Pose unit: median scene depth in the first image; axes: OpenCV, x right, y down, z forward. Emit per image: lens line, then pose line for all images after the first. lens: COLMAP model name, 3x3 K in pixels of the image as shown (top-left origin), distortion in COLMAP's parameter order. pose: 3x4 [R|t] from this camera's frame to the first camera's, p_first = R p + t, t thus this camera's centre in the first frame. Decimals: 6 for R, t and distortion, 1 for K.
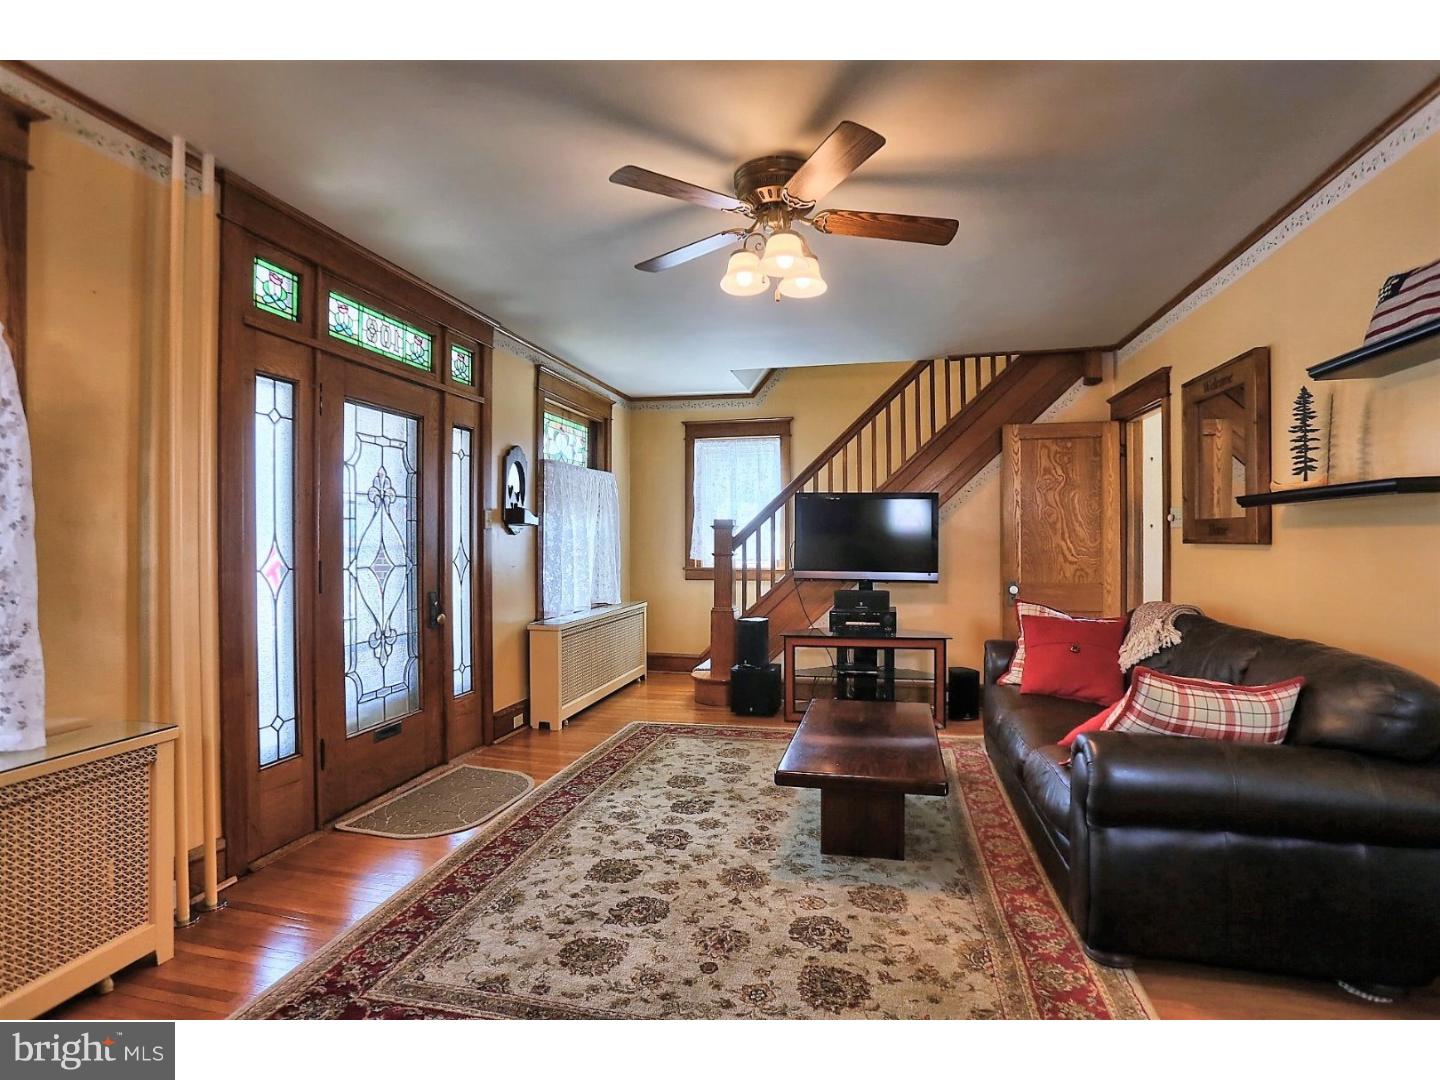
lens RADIAL K [[713.0, 0, 721.9], [0, 713.0, 542.6], [0, 0, 1]] dist [-0.079464, 0.039327]
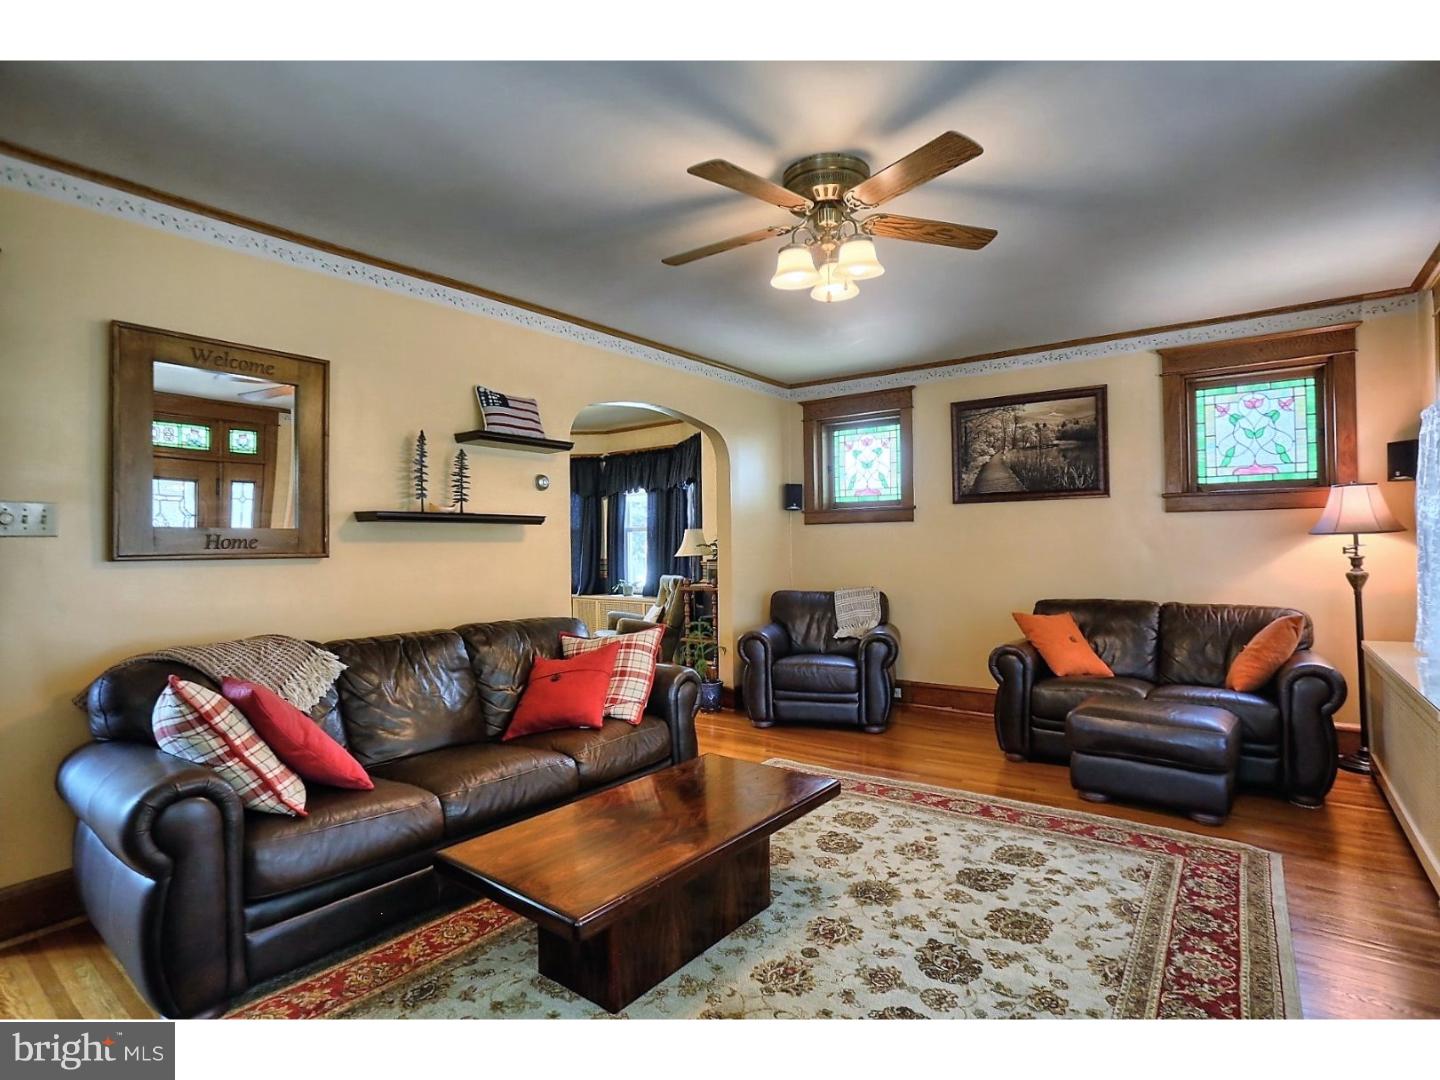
lens RADIAL K [[713.0, 0, 721.9], [0, 713.0, 542.6], [0, 0, 1]] dist [-0.079464, 0.039327]
pose [[-0.910010, 0.018339, 0.414179, -0.185642], [0.018571, 0.999822, -0.003466, -0.005806], [-0.414169, 0.004537, -0.910189, 1.958087]]
